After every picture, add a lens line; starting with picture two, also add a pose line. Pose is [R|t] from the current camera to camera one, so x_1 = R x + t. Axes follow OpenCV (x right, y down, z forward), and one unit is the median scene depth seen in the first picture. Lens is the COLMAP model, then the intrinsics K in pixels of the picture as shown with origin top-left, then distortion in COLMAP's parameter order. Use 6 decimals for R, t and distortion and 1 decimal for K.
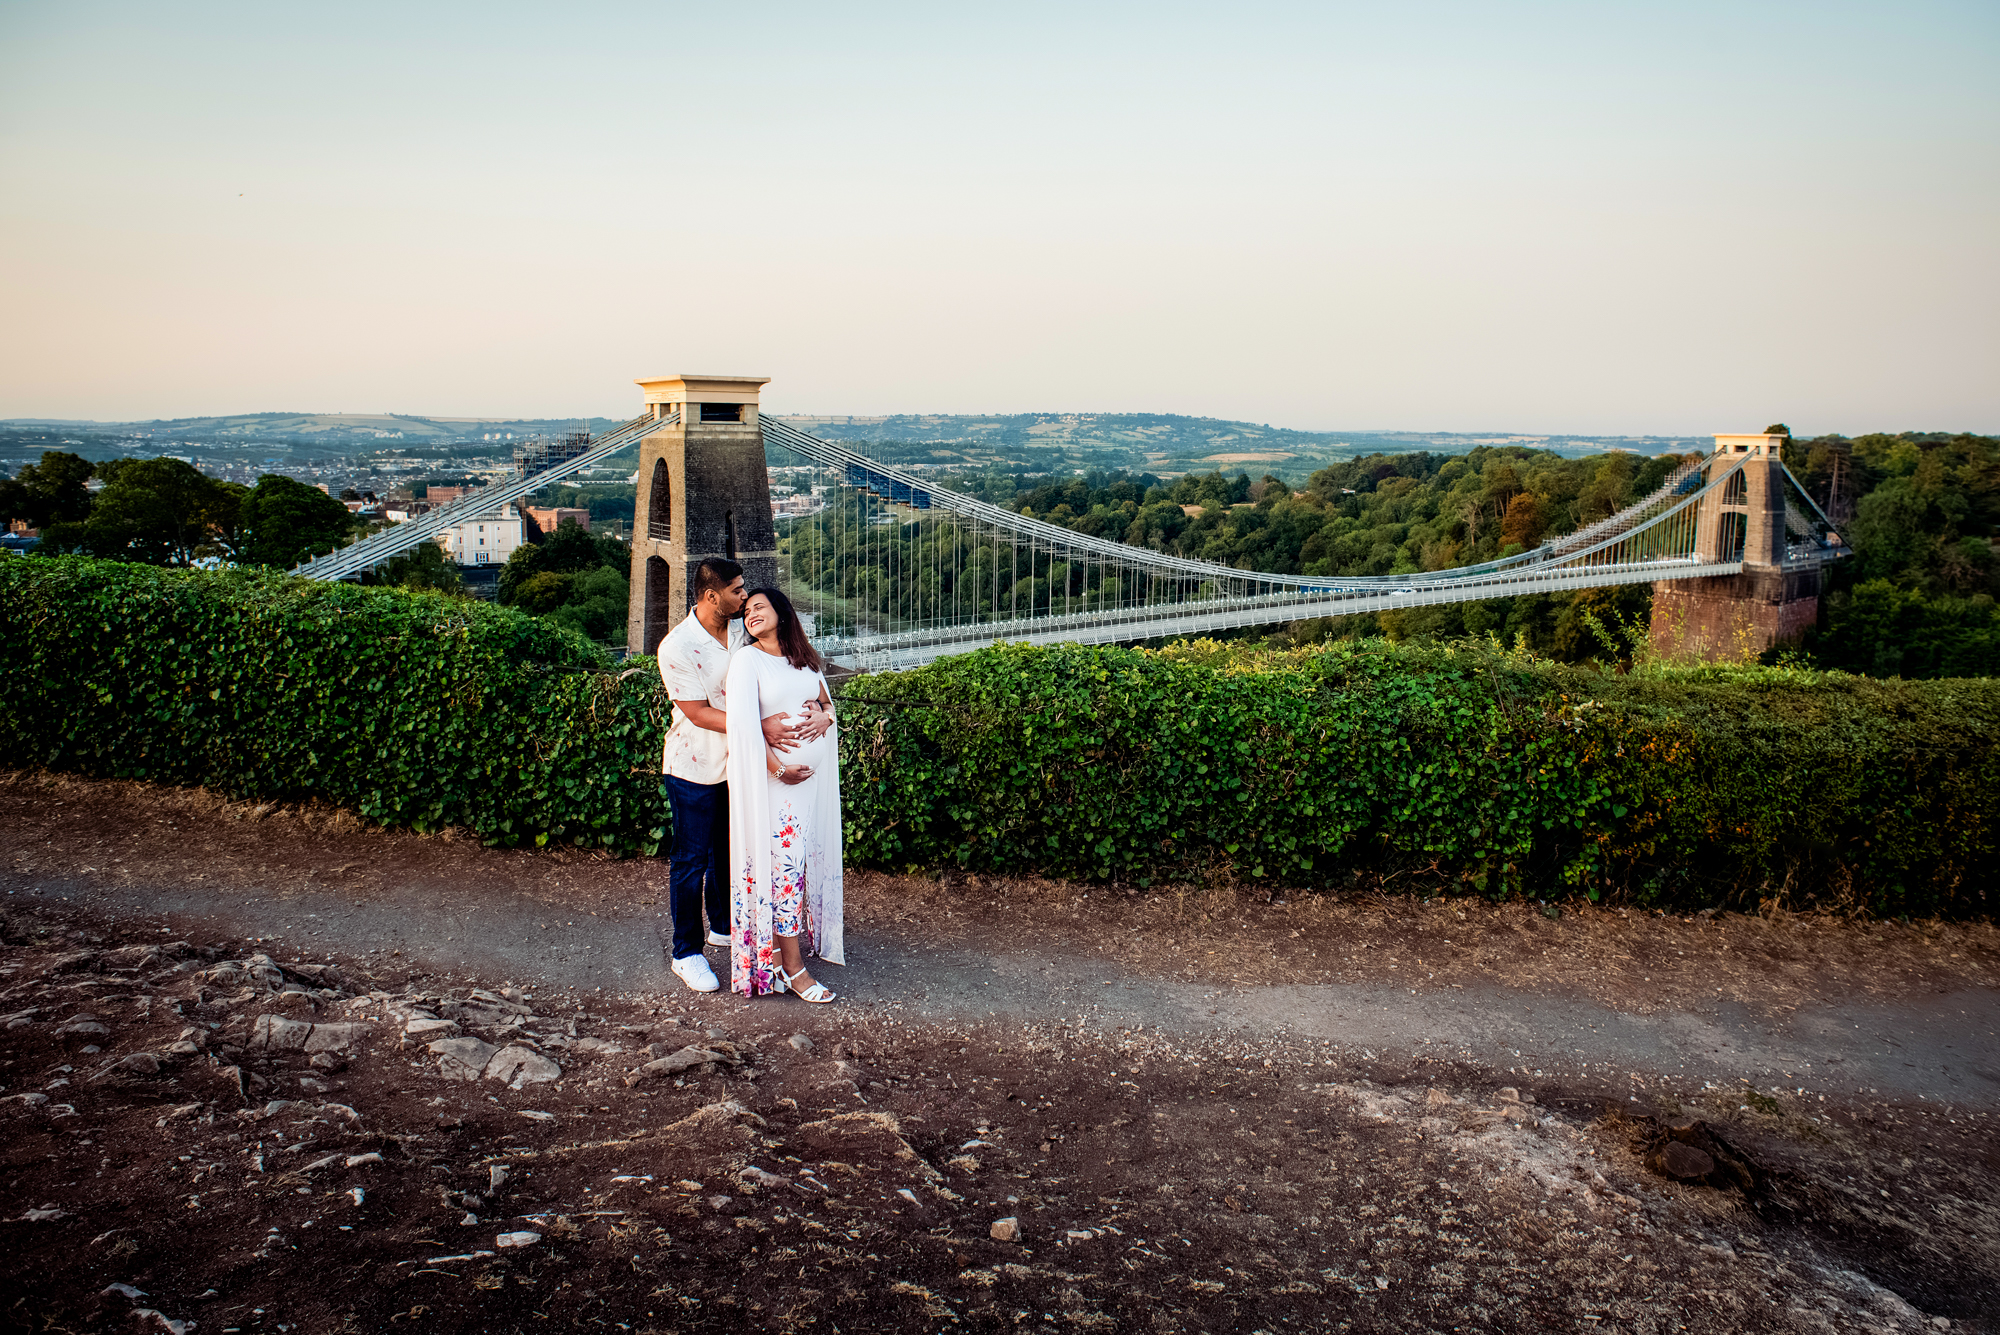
lens RADIAL K [[1217.5, 0, 1004.9], [0, 1217.5, 600.5], [0, 0, 1]] dist [-0.053750, 0.004605]
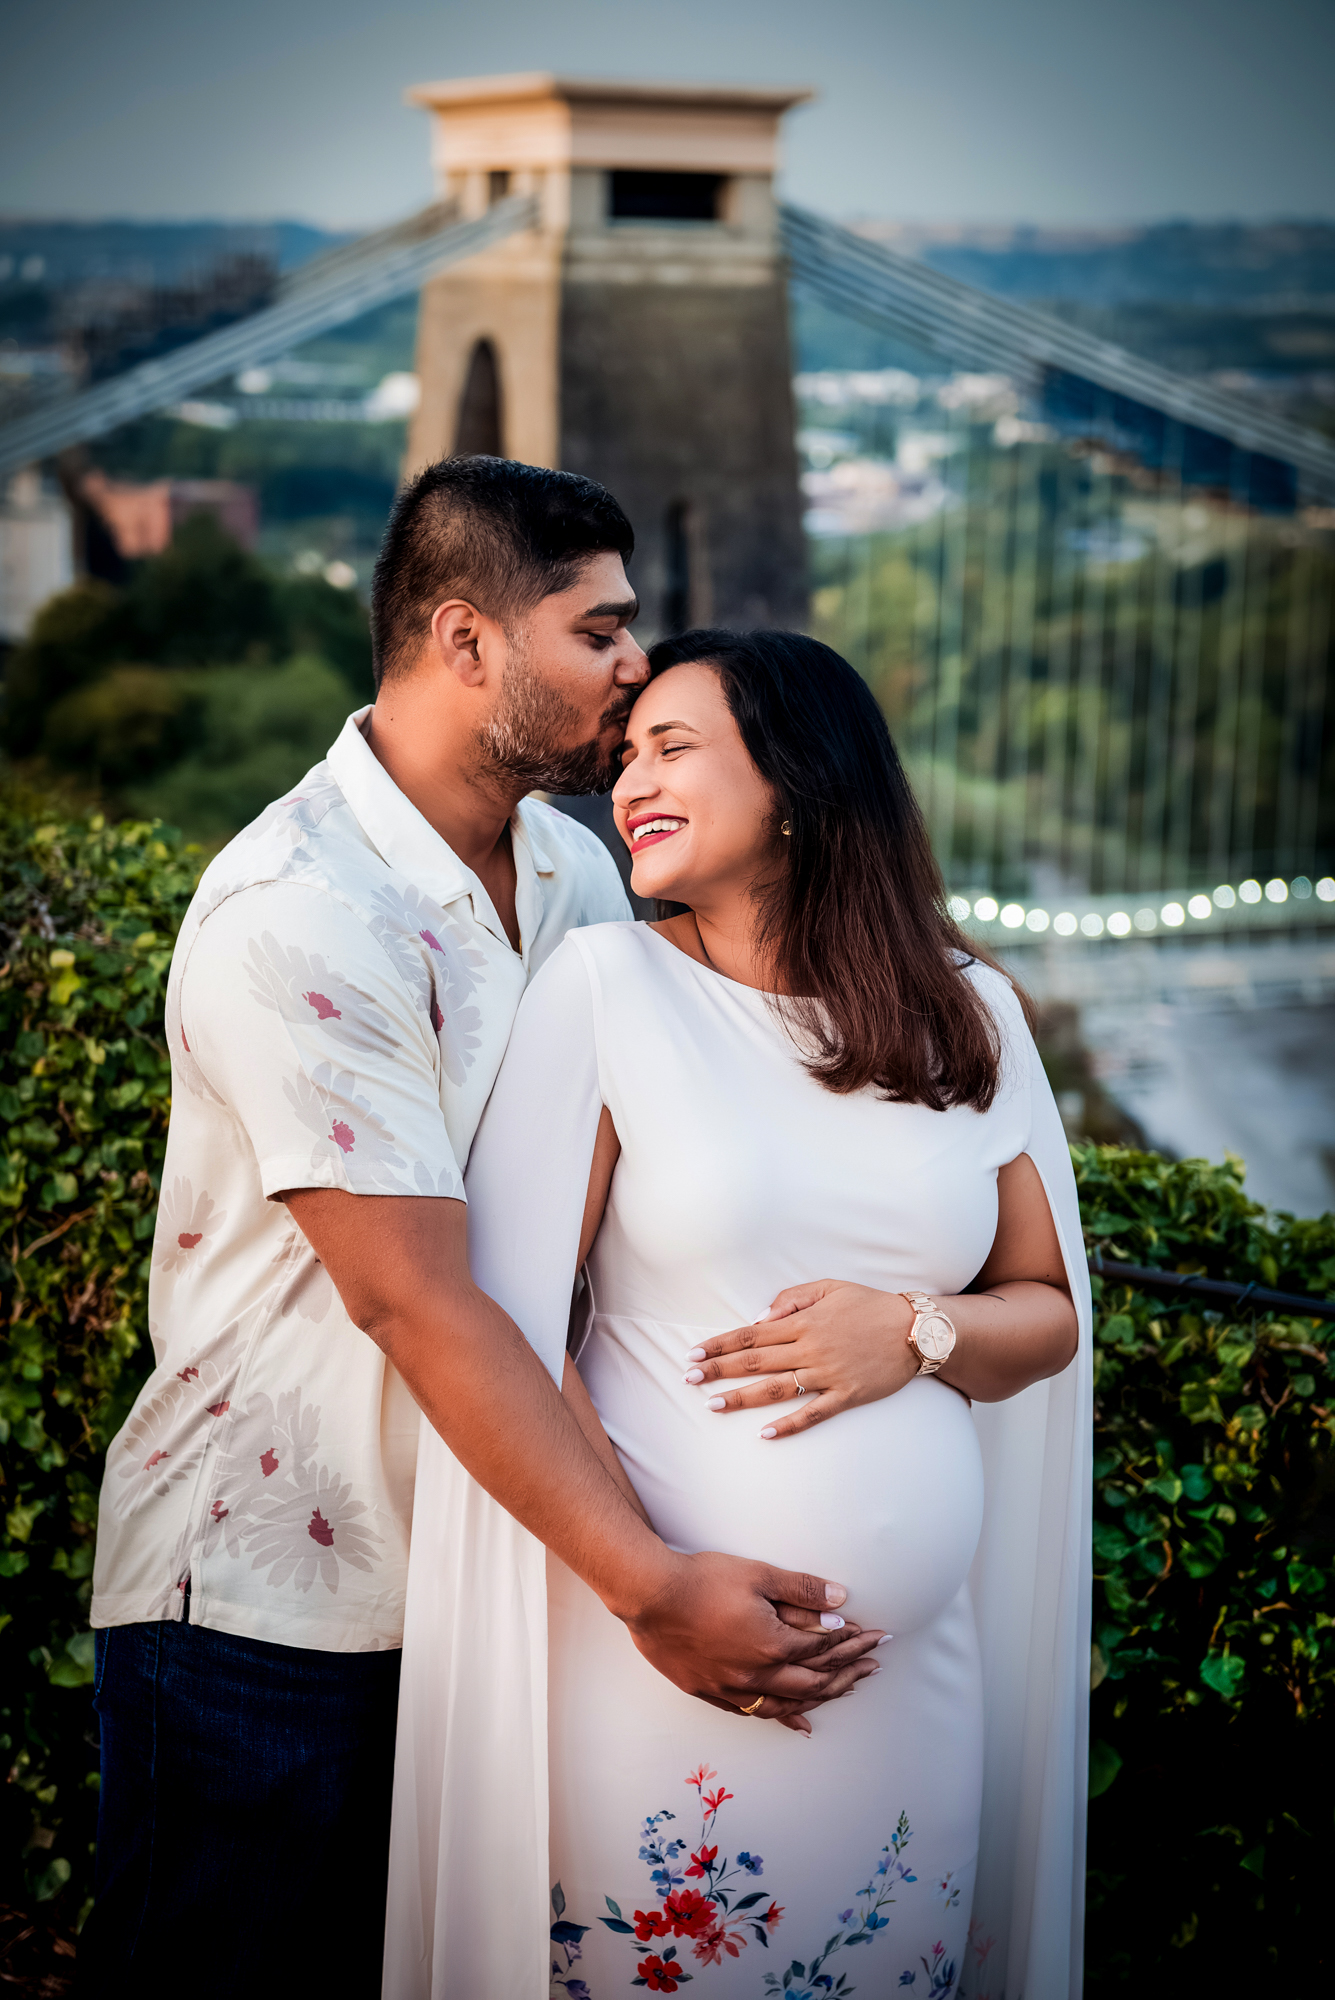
lens RADIAL K [[3664.0, 0, 671.7], [0, 3664.0, 992.4], [0, 0, 1]] dist [0.110647, 0.049593]
pose [[0.976071, 0.051750, -0.211205, -0.212315], [-0.040065, 0.997440, 0.059235, -0.012559], [0.213730, -0.049356, 0.975645, 0.405993]]
